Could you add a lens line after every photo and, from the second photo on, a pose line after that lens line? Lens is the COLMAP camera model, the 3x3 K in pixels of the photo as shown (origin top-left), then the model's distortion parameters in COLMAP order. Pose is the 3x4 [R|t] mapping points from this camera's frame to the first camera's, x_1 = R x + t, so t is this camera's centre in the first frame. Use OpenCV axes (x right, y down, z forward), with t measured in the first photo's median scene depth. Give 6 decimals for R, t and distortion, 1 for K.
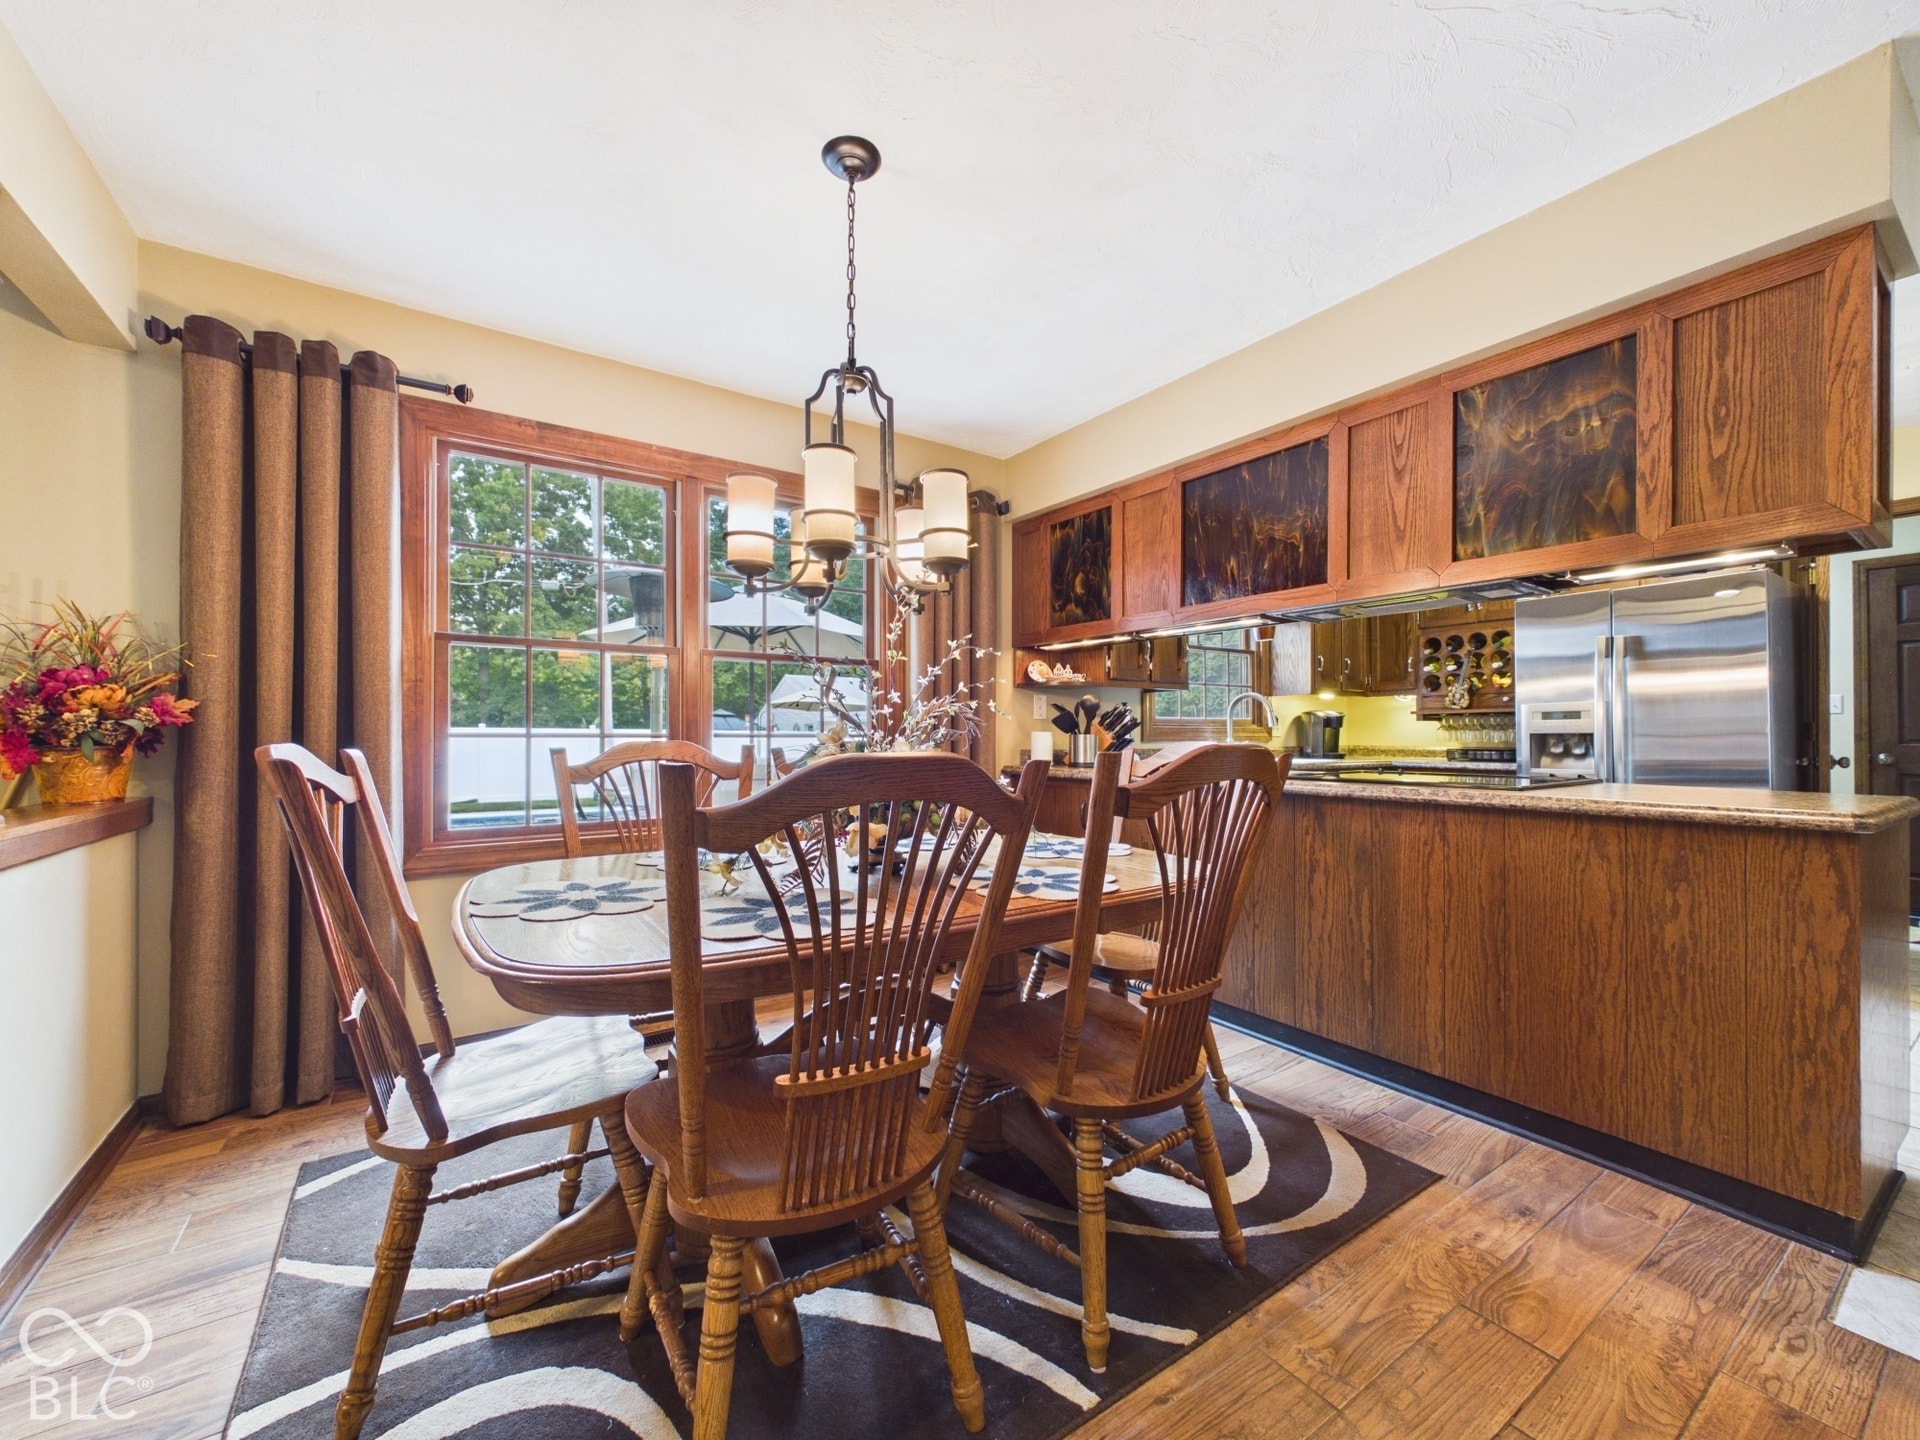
lens RADIAL K [[772.0, 0, 961.5], [0, 772.0, 735.2], [0, 0, 1]] dist [0.000370, 0.000494]
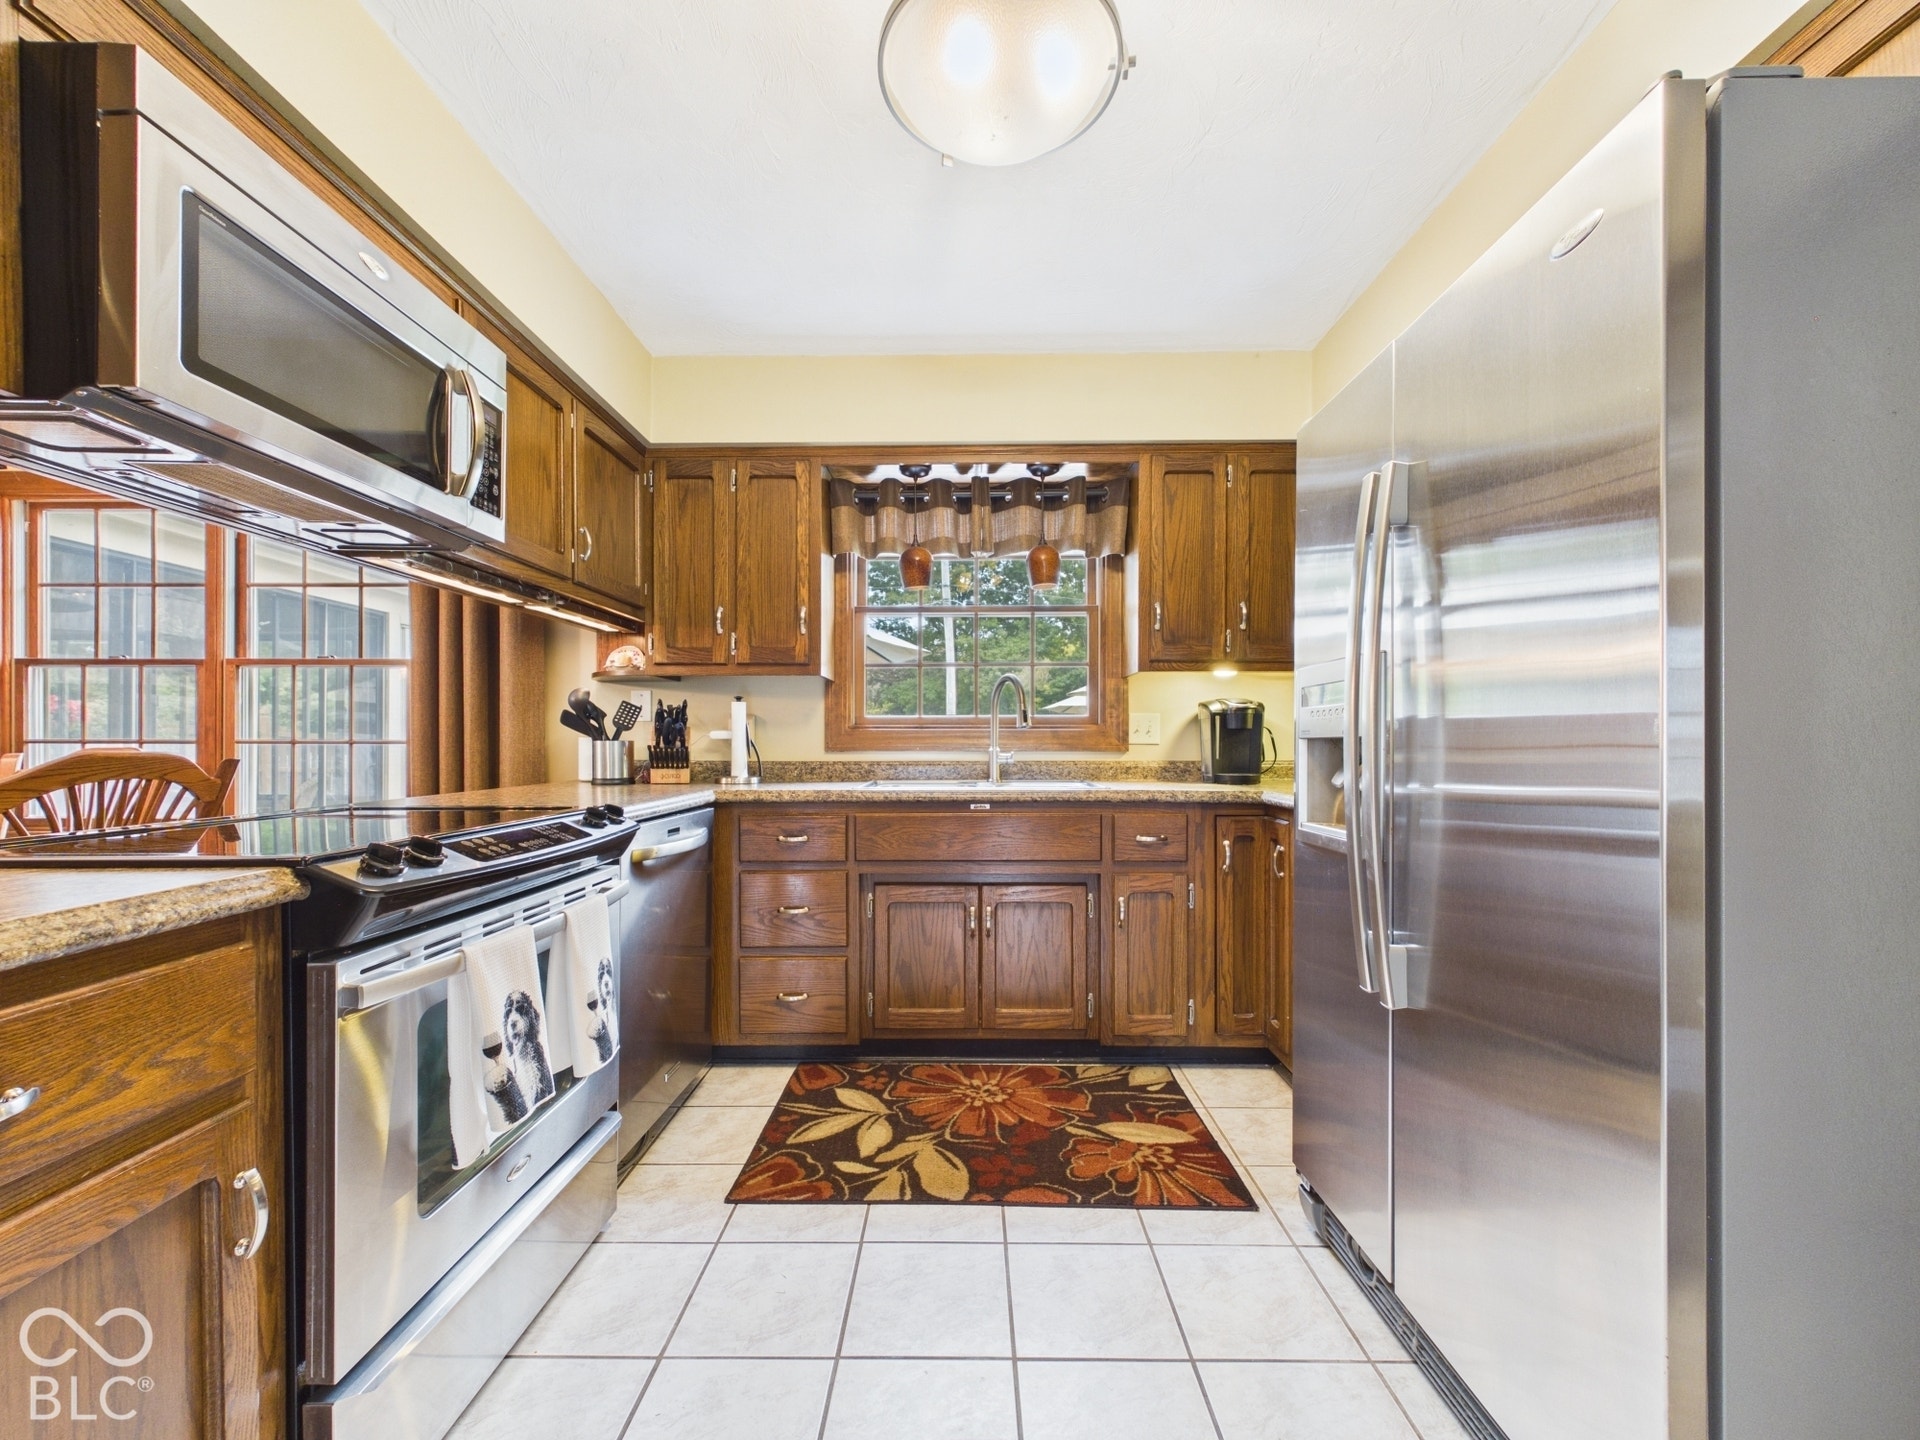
lens RADIAL K [[772.0, 0, 963.1], [0, 772.0, 750.0], [0, 0, 1]] dist [0.000370, 0.000494]
pose [[0.820321, 0.009033, -0.571832, 0.822189], [-0.001266, 0.999901, 0.013978, -0.001711], [0.571902, -0.010743, 0.820251, 0.542061]]
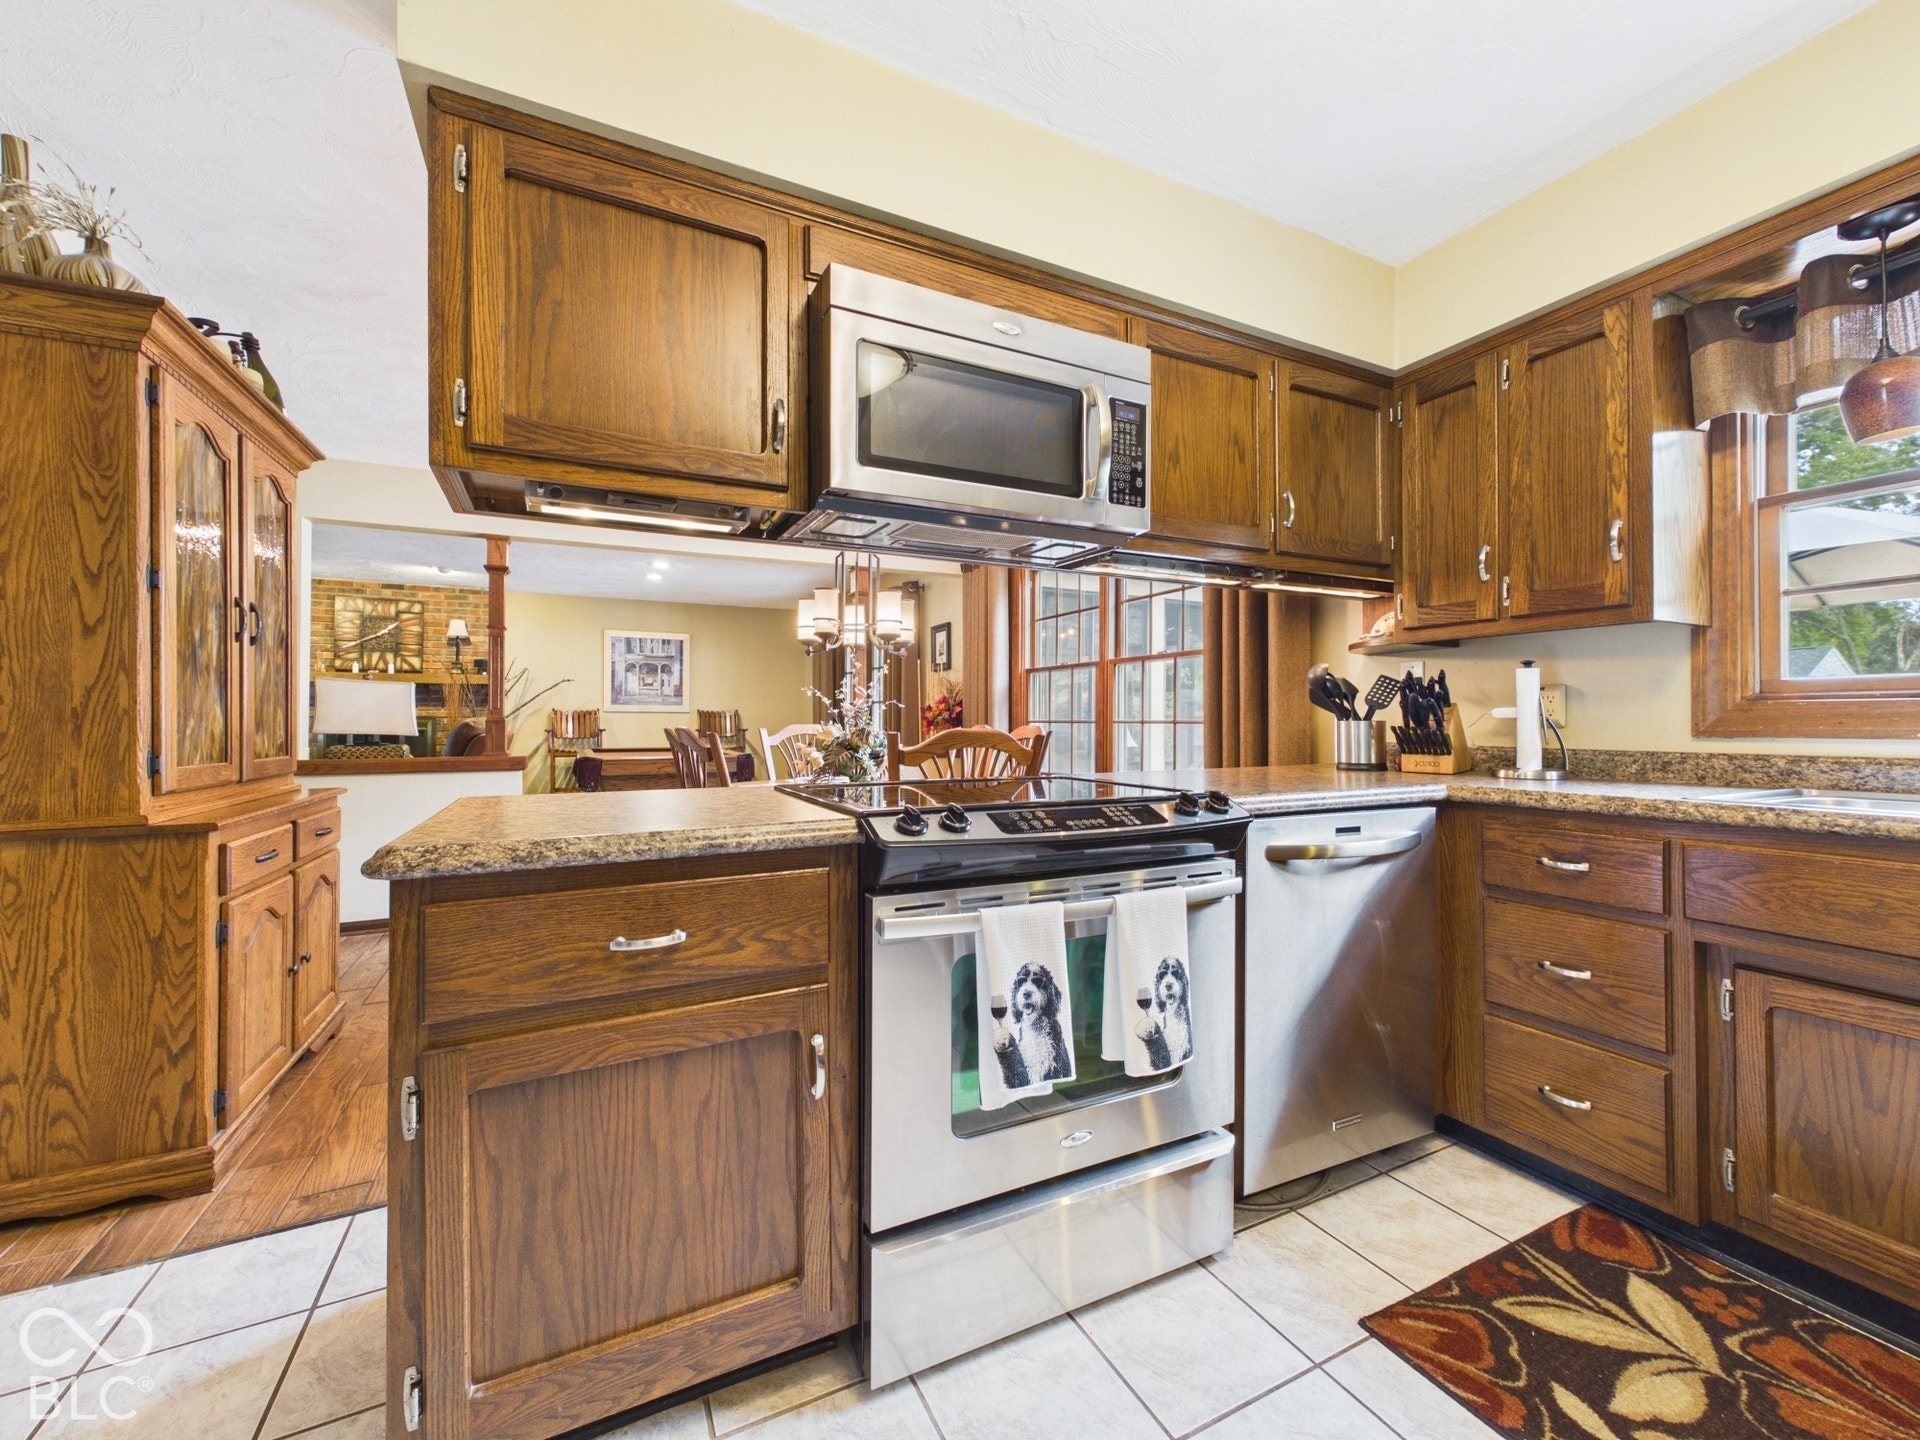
lens RADIAL K [[772.0, 0, 959.2], [0, 772.0, 715.1], [0, 0, 1]] dist [0.000370, 0.000494]
pose [[-0.140853, -0.005530, -0.990015, 0.821773], [0.002582, 0.999979, -0.005953, -0.001723], [0.990027, -0.003395, -0.140835, 0.709428]]
